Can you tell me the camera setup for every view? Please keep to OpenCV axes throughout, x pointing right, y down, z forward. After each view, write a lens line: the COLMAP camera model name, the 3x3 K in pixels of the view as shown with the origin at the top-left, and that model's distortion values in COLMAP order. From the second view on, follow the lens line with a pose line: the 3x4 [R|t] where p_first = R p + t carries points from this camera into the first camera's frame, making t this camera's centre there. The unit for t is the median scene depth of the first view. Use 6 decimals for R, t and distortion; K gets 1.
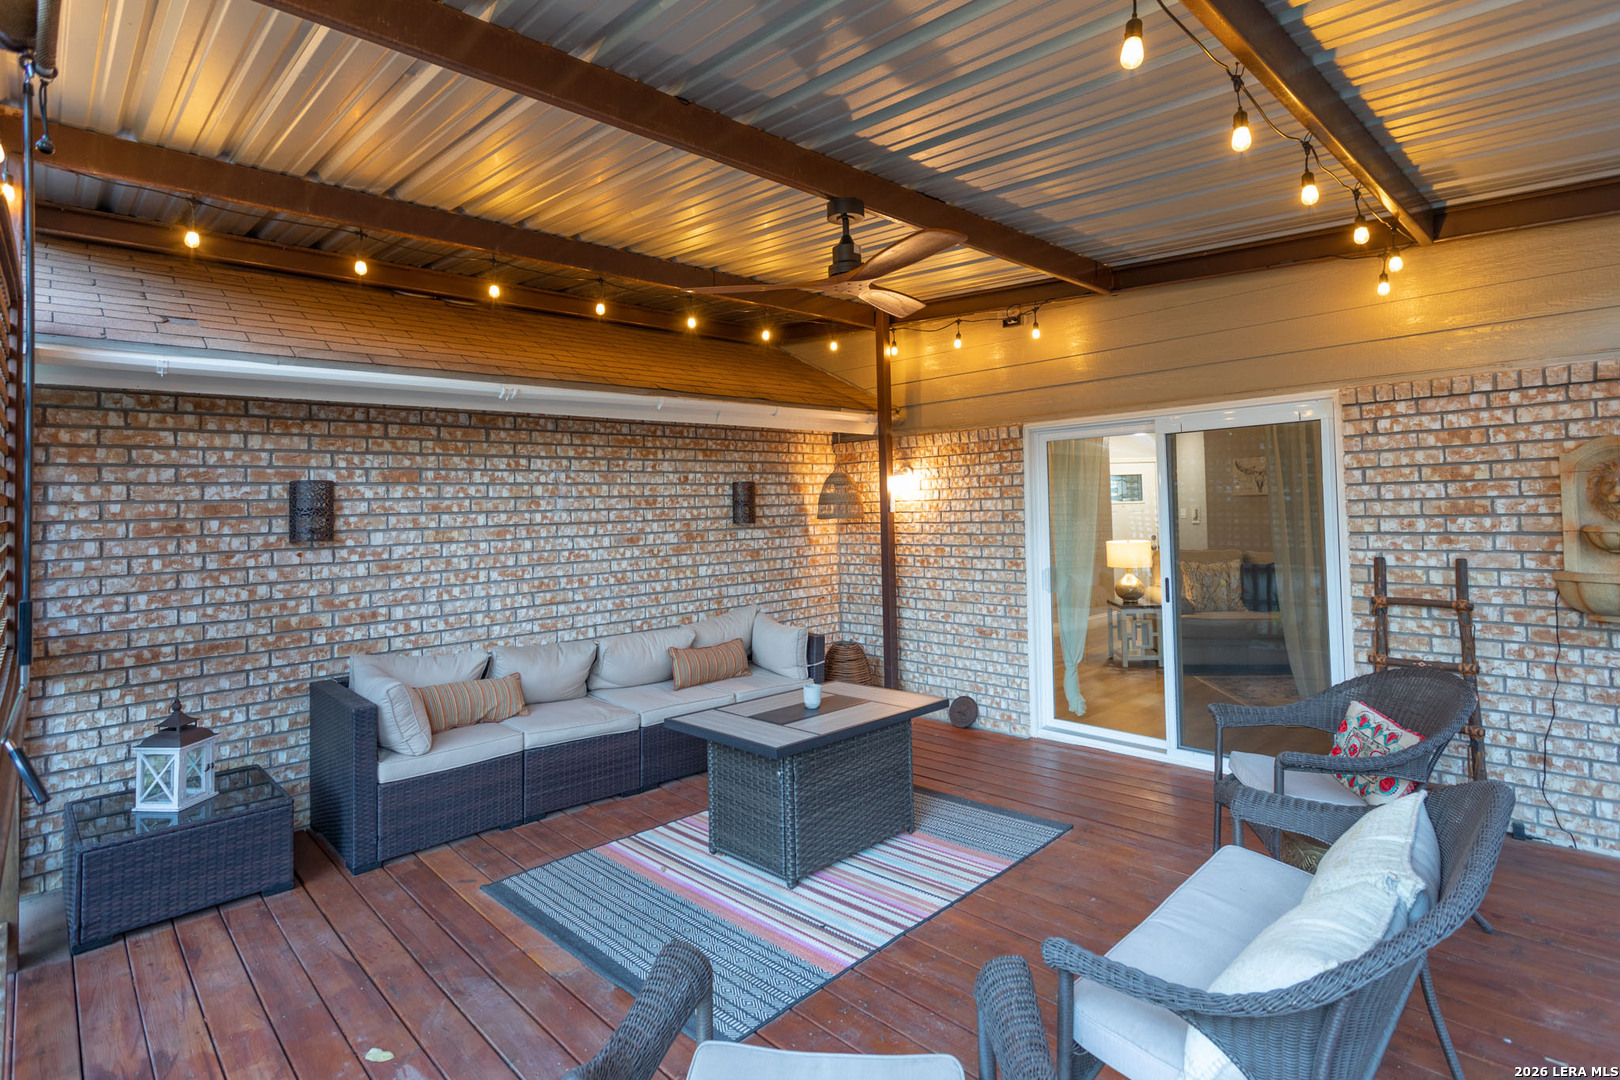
lens RADIAL K [[812.4, 0, 813.7], [0, 812.4, 482.9], [0, 0, 1]] dist [0.000449, 0.000562]
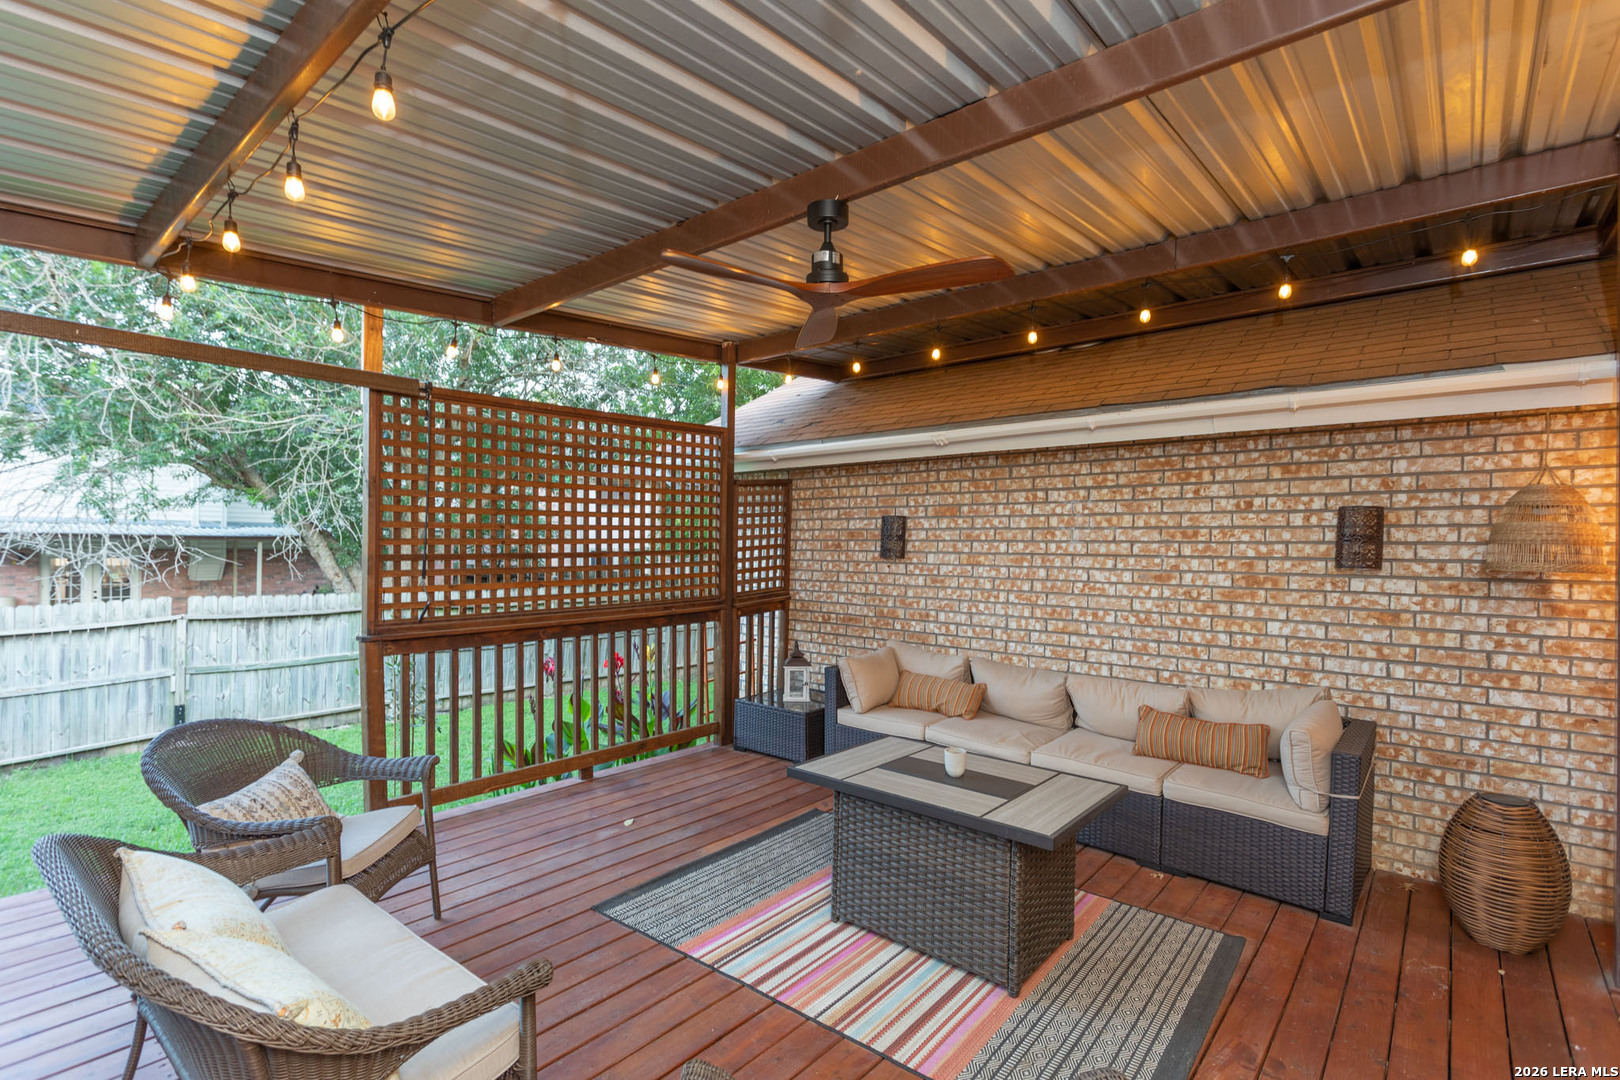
lens RADIAL K [[765.4, 0, 809.0], [0, 765.4, 546.3], [0, 0, 1]] dist [-0.002150, 0.000083]
pose [[0.100634, 0.032101, -0.994406, 0.596484], [0.018996, 0.999235, 0.034179, 0.001715], [0.994742, -0.022330, 0.099947, 0.589355]]
